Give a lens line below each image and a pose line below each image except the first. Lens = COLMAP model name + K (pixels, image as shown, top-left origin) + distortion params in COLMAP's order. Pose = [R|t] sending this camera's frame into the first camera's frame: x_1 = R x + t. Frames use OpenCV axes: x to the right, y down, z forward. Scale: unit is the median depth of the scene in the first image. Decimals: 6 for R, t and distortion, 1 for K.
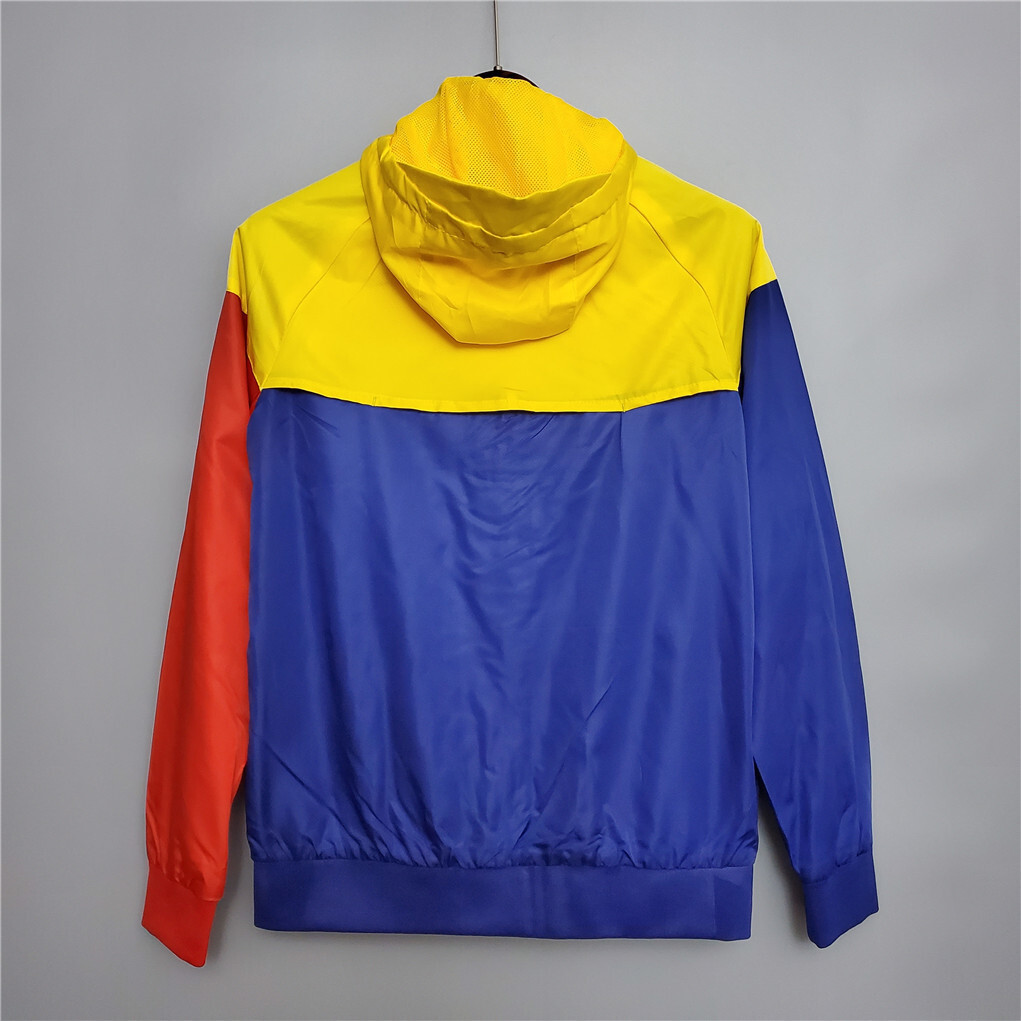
lens RADIAL K [[896.4, 0, 510.5], [0, 896.4, 510.5], [0, 0, 1]] dist [0.002130, -0.003619]
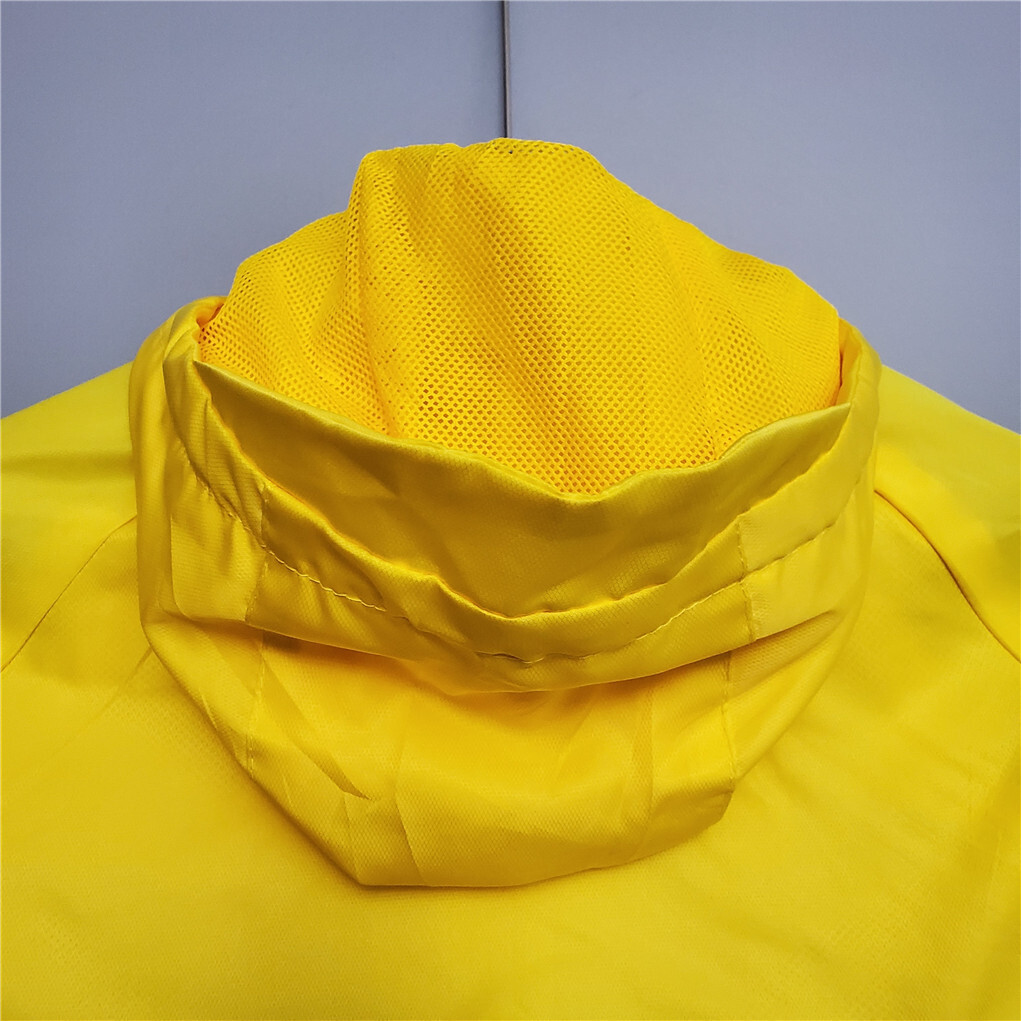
lens RADIAL K [[896.4, 0, 510.5], [0, 896.4, 510.5], [0, 0, 1]] dist [0.002130, -0.003619]
pose [[0.999794, 0.018457, -0.008466, -0.007188], [-0.019900, 0.973553, -0.227593, -0.263364], [0.004041, 0.227715, 0.973719, 0.692347]]
